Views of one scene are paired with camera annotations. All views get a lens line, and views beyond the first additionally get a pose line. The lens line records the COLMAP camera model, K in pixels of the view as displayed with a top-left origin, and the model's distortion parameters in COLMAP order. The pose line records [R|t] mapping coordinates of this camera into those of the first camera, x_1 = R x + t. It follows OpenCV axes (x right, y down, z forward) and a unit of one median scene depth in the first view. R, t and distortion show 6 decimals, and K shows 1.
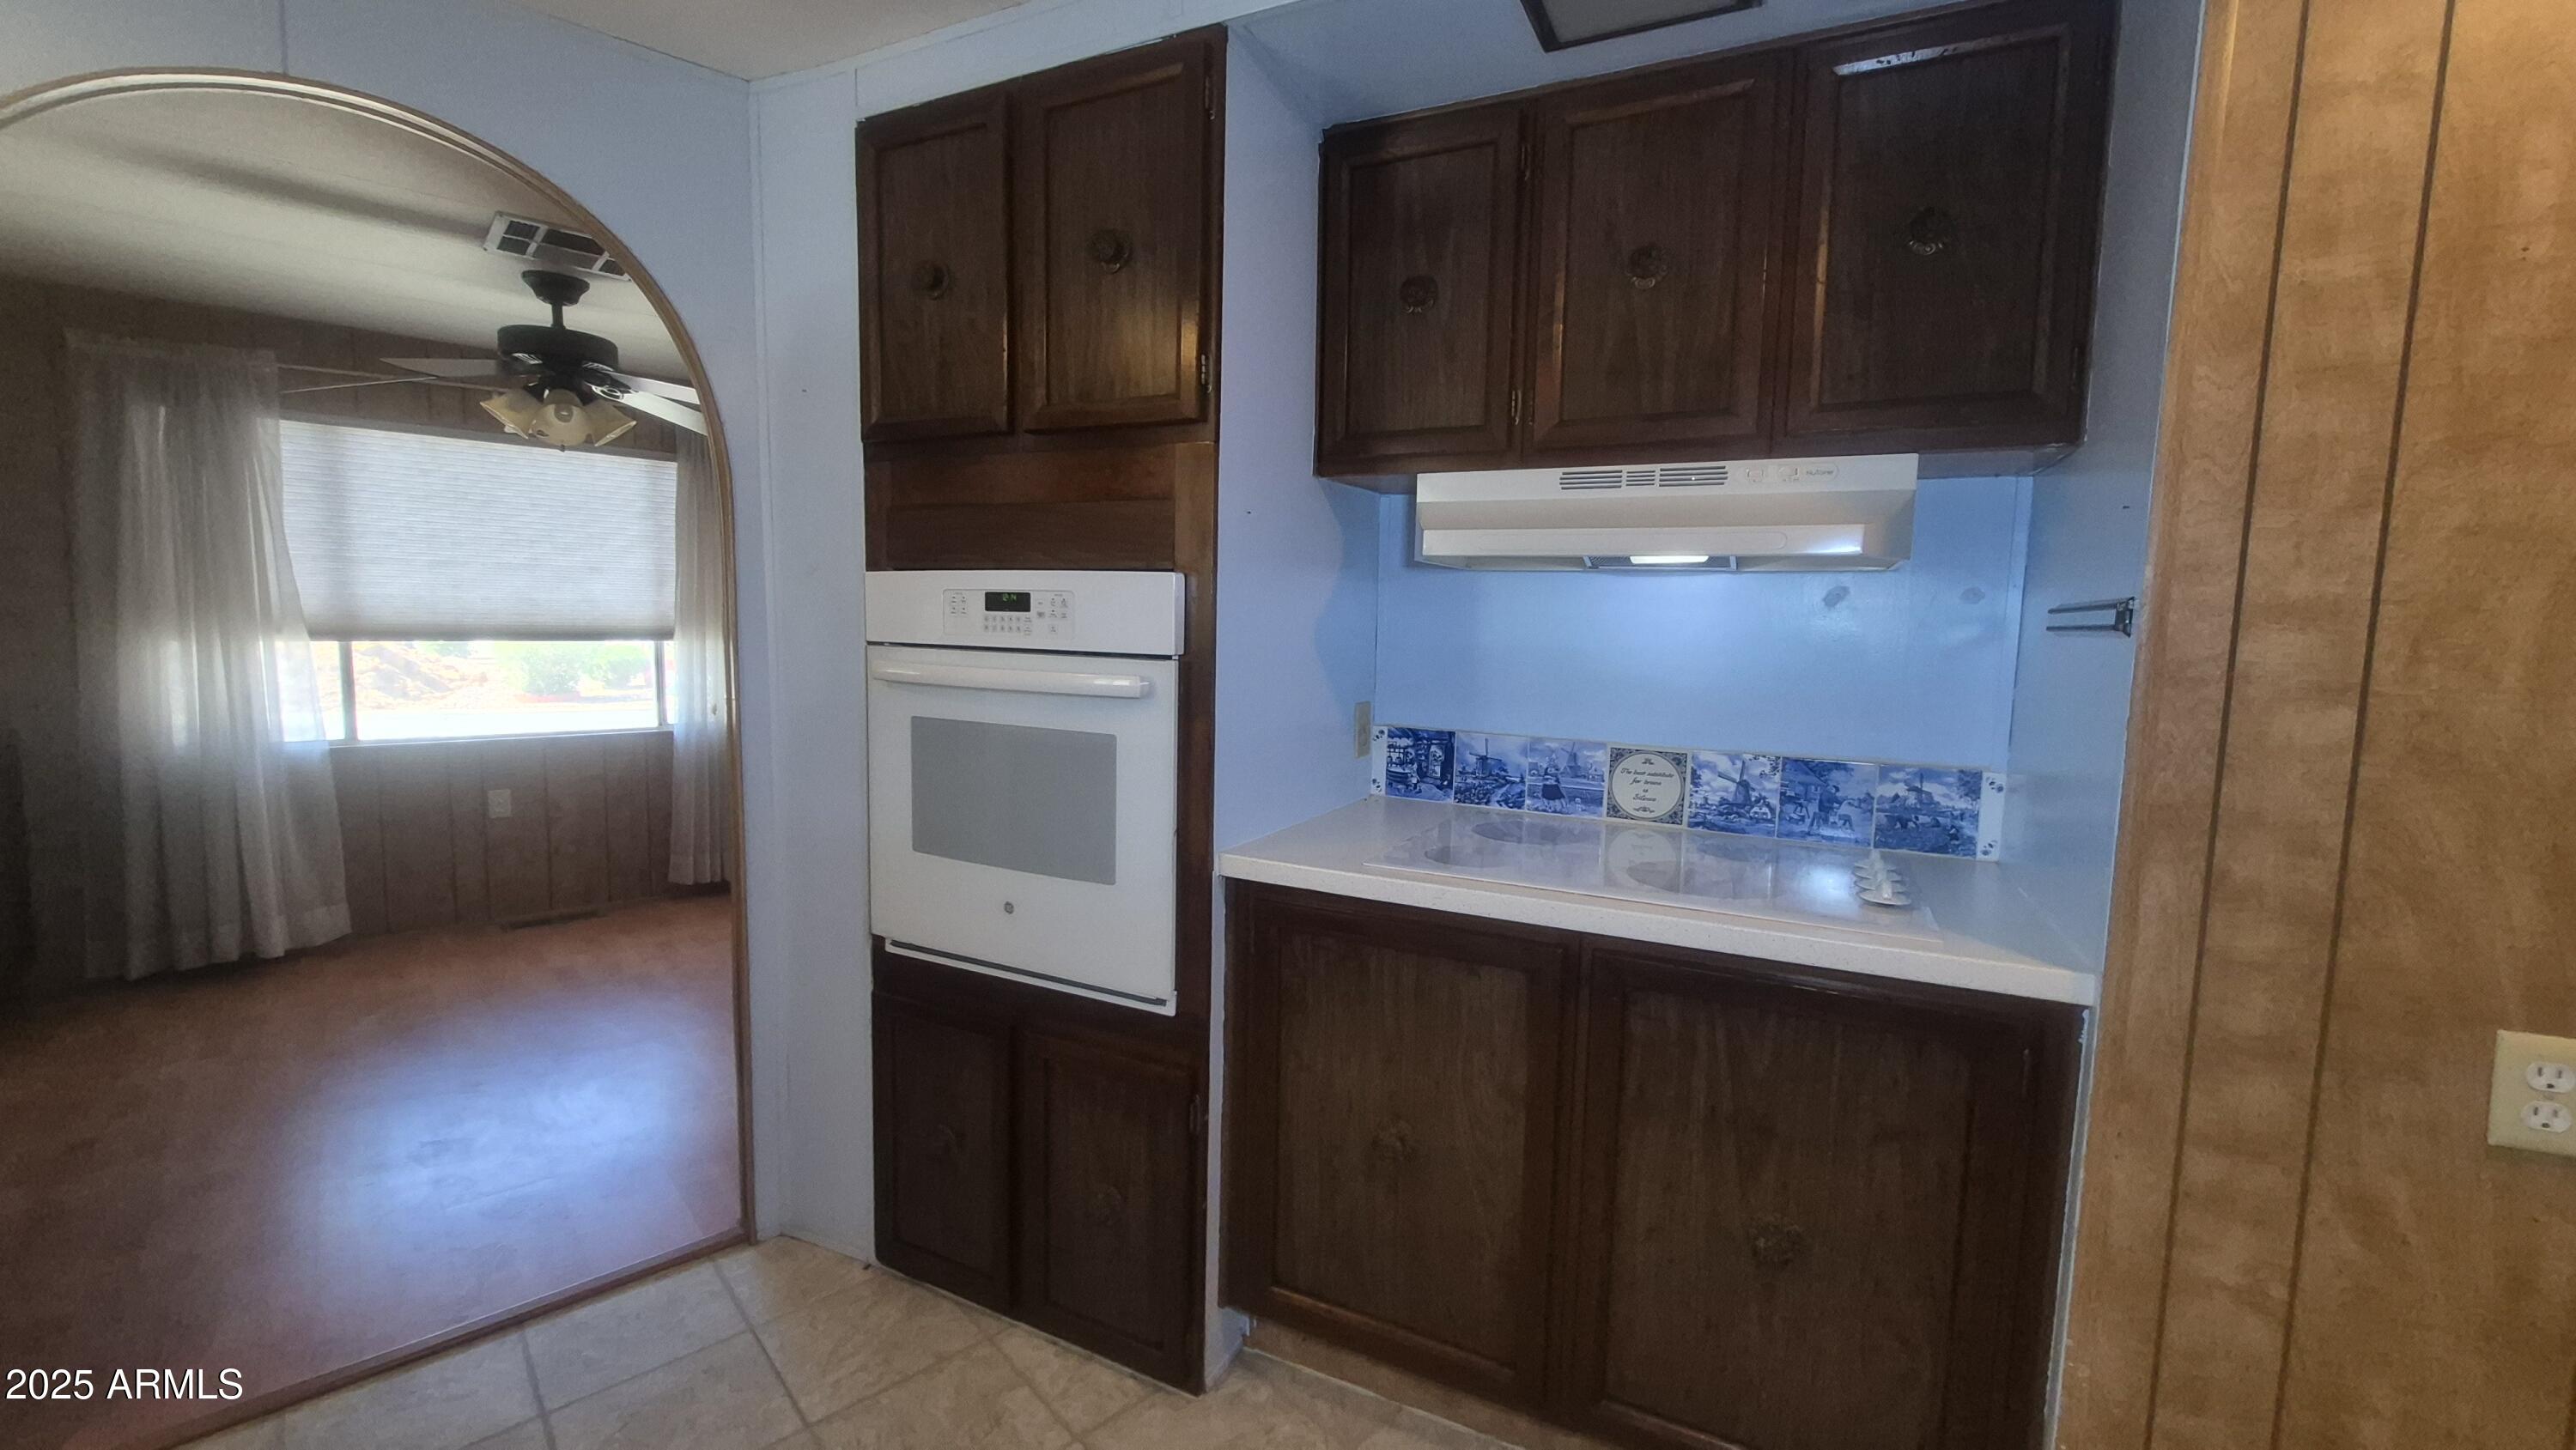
lens RADIAL K [[951.4, 0, 1327.8], [0, 951.4, 712.4], [0, 0, 1]] dist [0.001006, 0.000030]
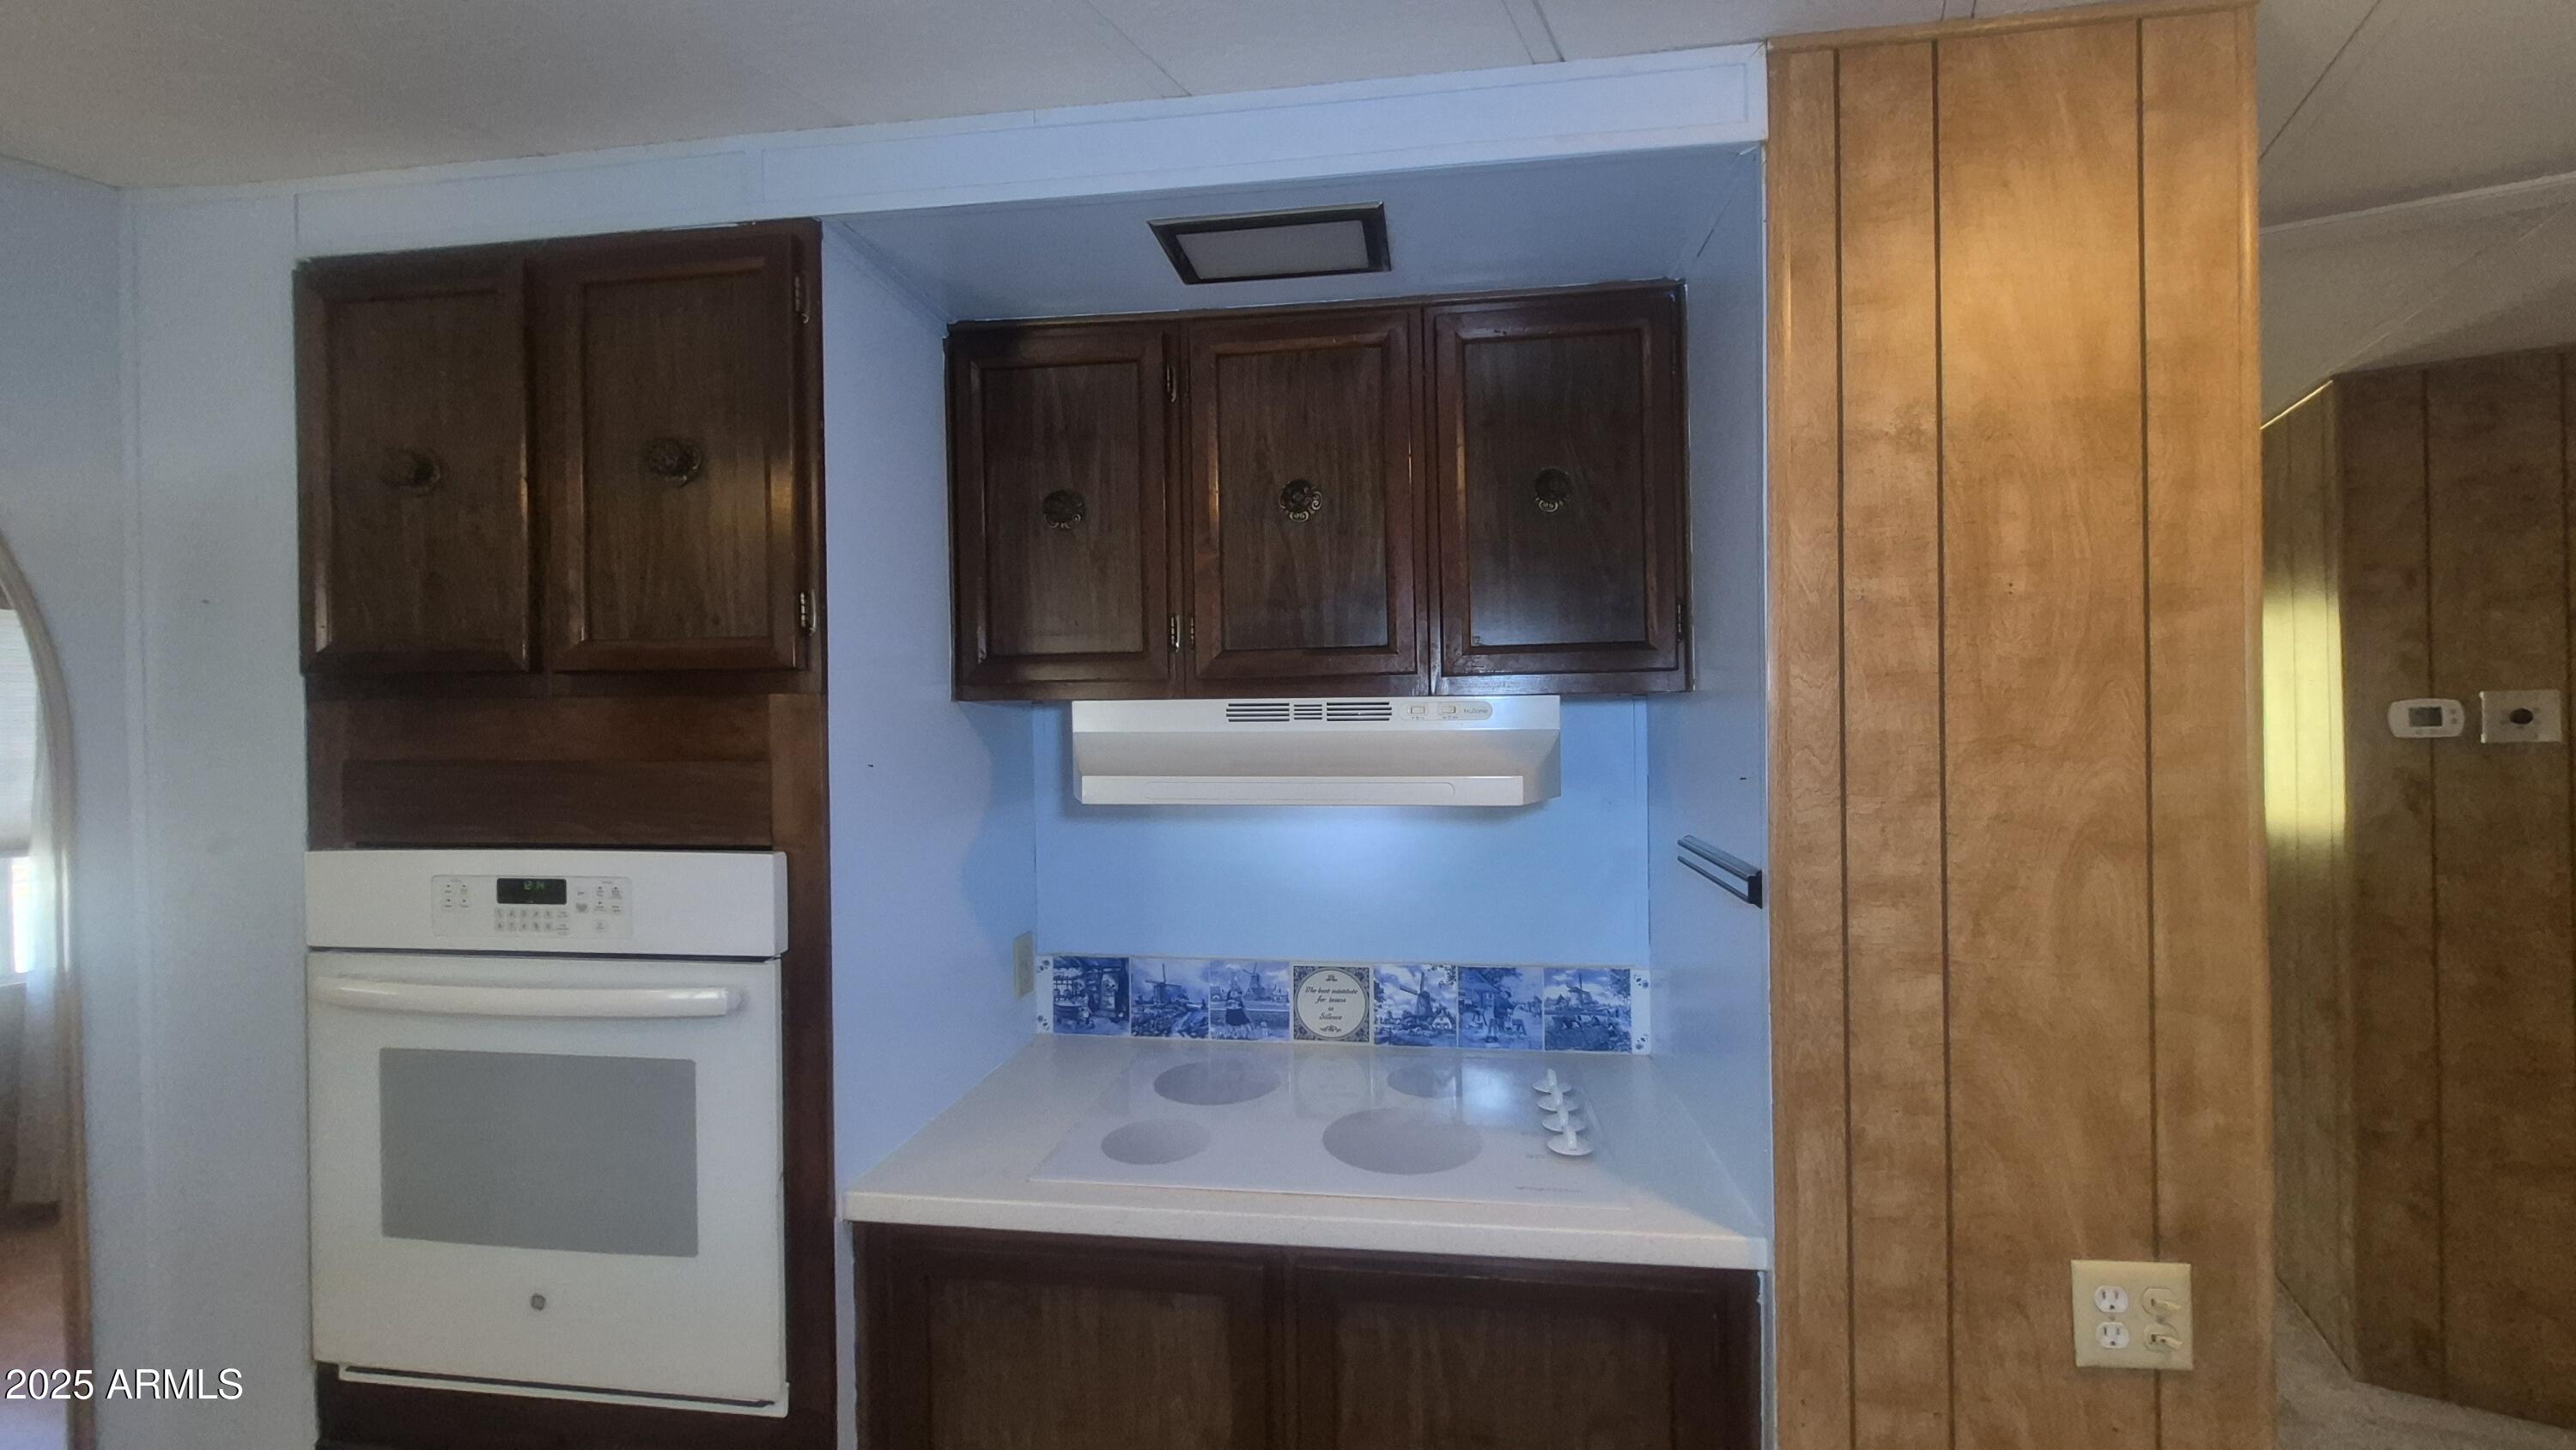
lens RADIAL K [[951.1, 0, 1288.0], [0, 951.1, 725.0], [0, 0, 1]] dist [-0.001000, -0.000606]
pose [[0.953365, -0.039700, 0.299198, 0.020026], [0.064417, 0.995234, -0.073204, -0.162755], [-0.294866, 0.089064, 0.951379, 0.088220]]
